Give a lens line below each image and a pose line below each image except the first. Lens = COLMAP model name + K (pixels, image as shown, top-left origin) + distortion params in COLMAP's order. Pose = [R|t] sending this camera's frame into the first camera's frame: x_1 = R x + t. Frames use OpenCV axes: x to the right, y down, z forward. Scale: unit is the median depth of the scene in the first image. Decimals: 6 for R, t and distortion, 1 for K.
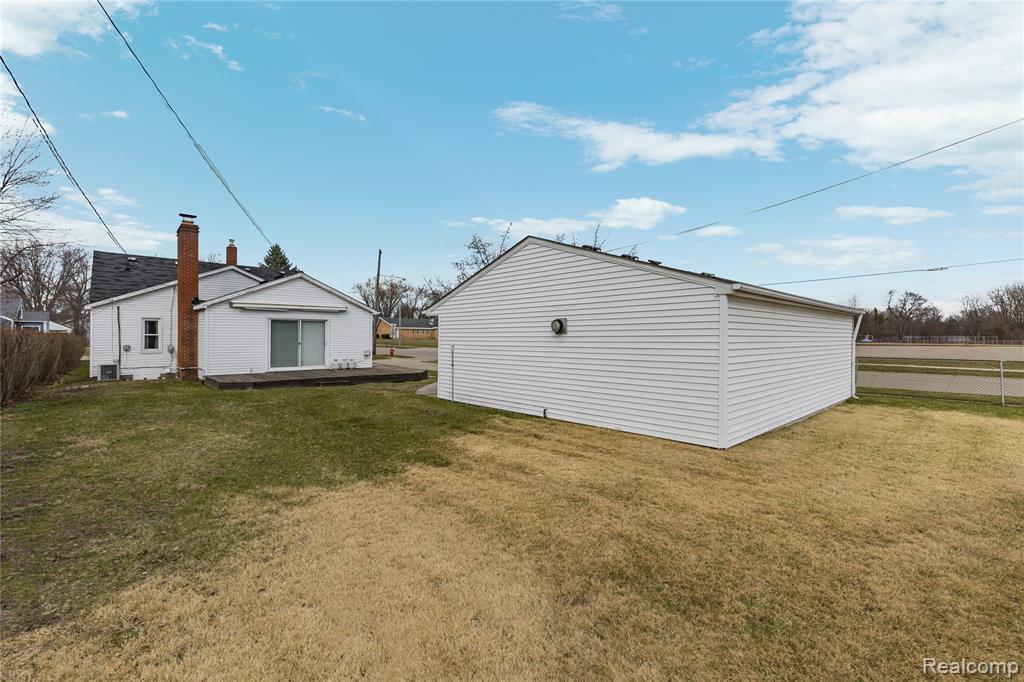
lens RADIAL K [[449.6, 0, 512.9], [0, 449.6, 342.9], [0, 0, 1]] dist [0.020745, -0.001052]
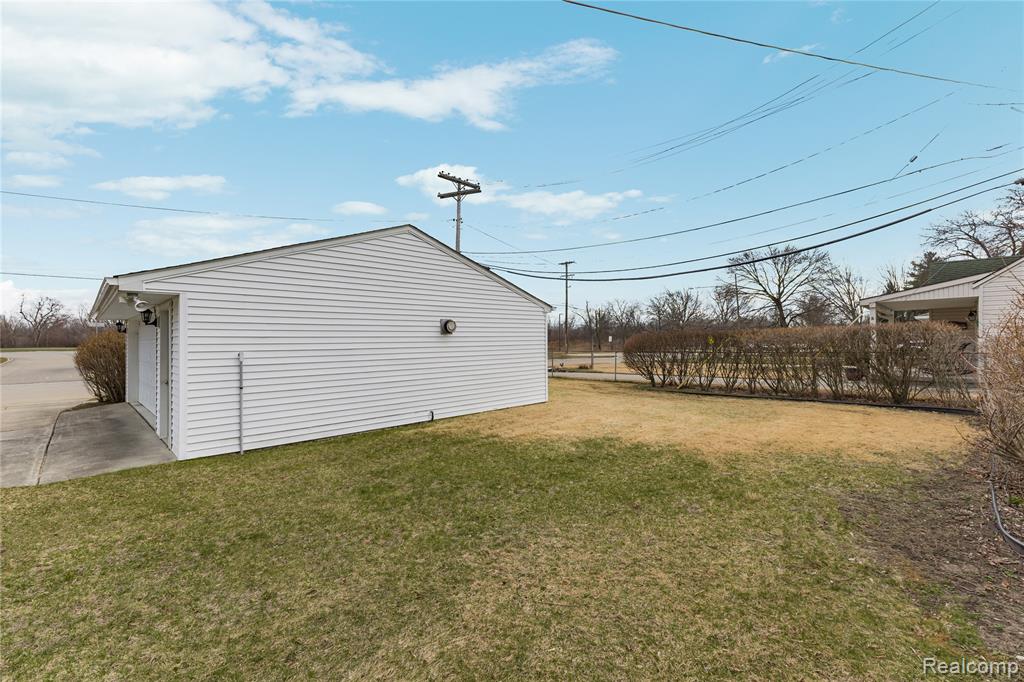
lens RADIAL K [[449.6, 0, 512.9], [0, 449.6, 342.9], [0, 0, 1]] dist [0.020745, -0.001052]
pose [[-0.050457, -0.004930, 0.998714, -0.715796], [0.022854, 0.999720, 0.006090, -0.001933], [-0.998465, 0.023132, -0.050330, 0.691350]]
